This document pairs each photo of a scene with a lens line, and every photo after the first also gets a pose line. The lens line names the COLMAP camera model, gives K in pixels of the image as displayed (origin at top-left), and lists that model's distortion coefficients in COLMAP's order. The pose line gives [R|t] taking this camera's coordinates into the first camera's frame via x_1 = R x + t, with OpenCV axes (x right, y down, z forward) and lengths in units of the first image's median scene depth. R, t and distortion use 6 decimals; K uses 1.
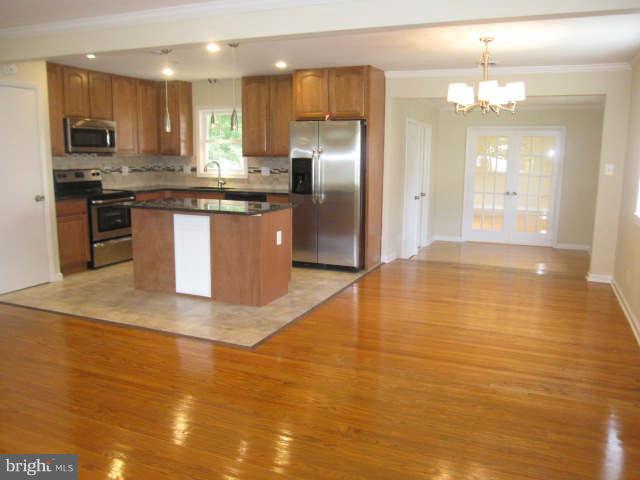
lens RADIAL K [[534.3, 0, 320.9], [0, 534.3, 242.0], [0, 0, 1]] dist [-0.076754, 0.052729]
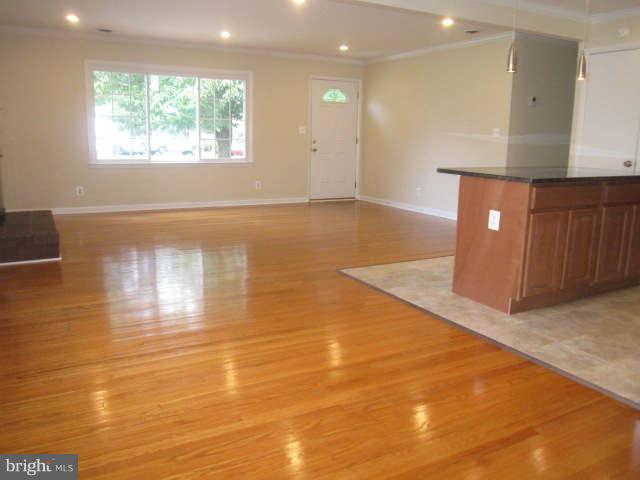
lens RADIAL K [[534.3, 0, 319.2], [0, 534.3, 241.1], [0, 0, 1]] dist [-0.076754, 0.052729]
pose [[-0.618274, 0.136291, -0.774056, 0.482504], [-0.150563, 0.946073, 0.286840, -0.117876], [0.771407, 0.293890, -0.564412, 0.977562]]
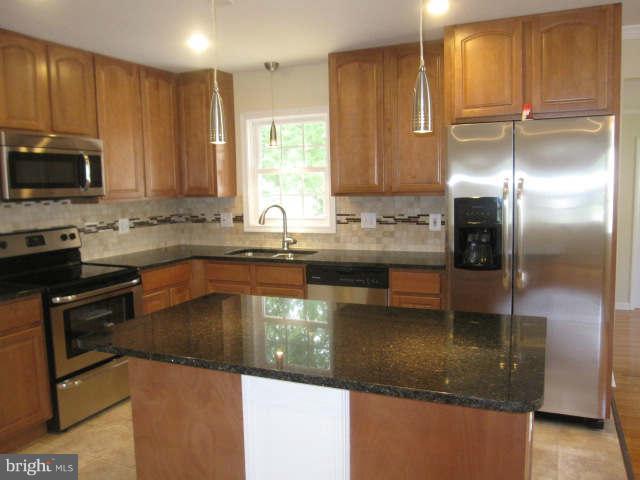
lens RADIAL K [[534.3, 0, 320.1], [0, 534.3, 240.3], [0, 0, 1]] dist [-0.076754, 0.052729]
pose [[0.999338, -0.031748, -0.017749, -0.169957], [0.030657, 0.997804, -0.058715, -0.092129], [0.019574, 0.058132, 0.998117, 0.500298]]
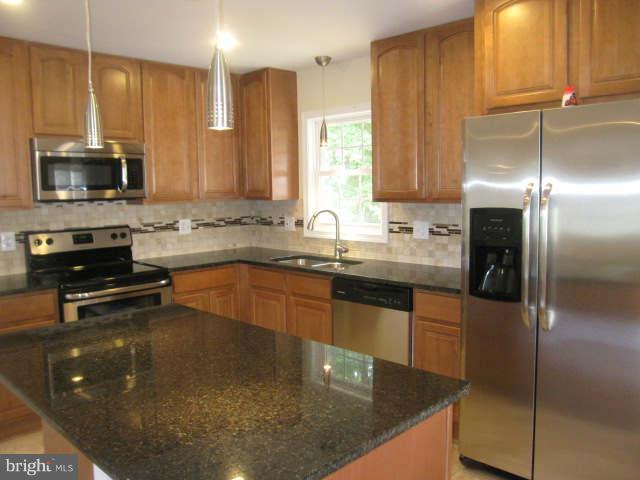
lens RADIAL K [[534.3, 0, 319.8], [0, 534.3, 238.2], [0, 0, 1]] dist [-0.076754, 0.052729]
pose [[0.934060, 0.009322, -0.356993, -0.016730], [-0.033387, 0.997560, -0.061307, -0.106070], [0.355551, 0.069183, 0.932093, 0.585902]]
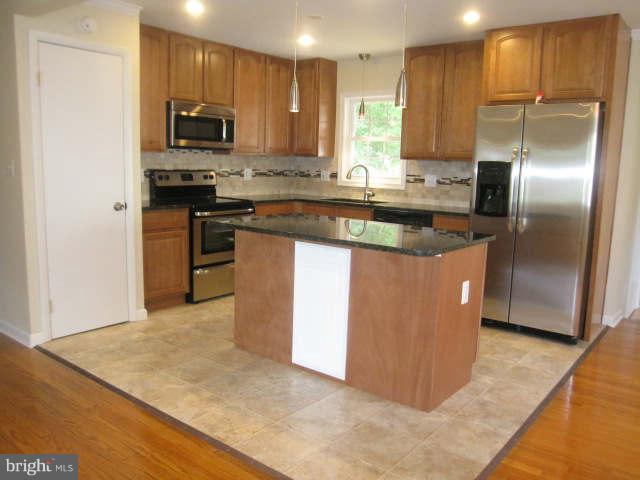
lens RADIAL K [[534.3, 0, 322.0], [0, 534.3, 240.0], [0, 0, 1]] dist [-0.076754, 0.052729]
pose [[0.965710, 0.056094, -0.253492, -0.068310], [-0.062417, 0.997906, -0.016965, -0.036386], [0.252009, 0.032205, 0.967189, 0.314377]]
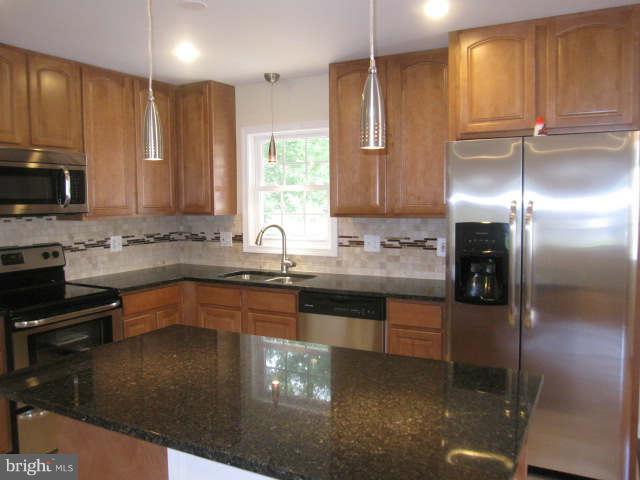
lens RADIAL K [[534.3, 0, 323.6], [0, 534.3, 240.7], [0, 0, 1]] dist [-0.076754, 0.052729]
pose [[0.996514, -0.012406, -0.082500, -0.125525], [0.005169, 0.996163, -0.087359, -0.103924], [0.083268, 0.086628, 0.992755, 0.549870]]
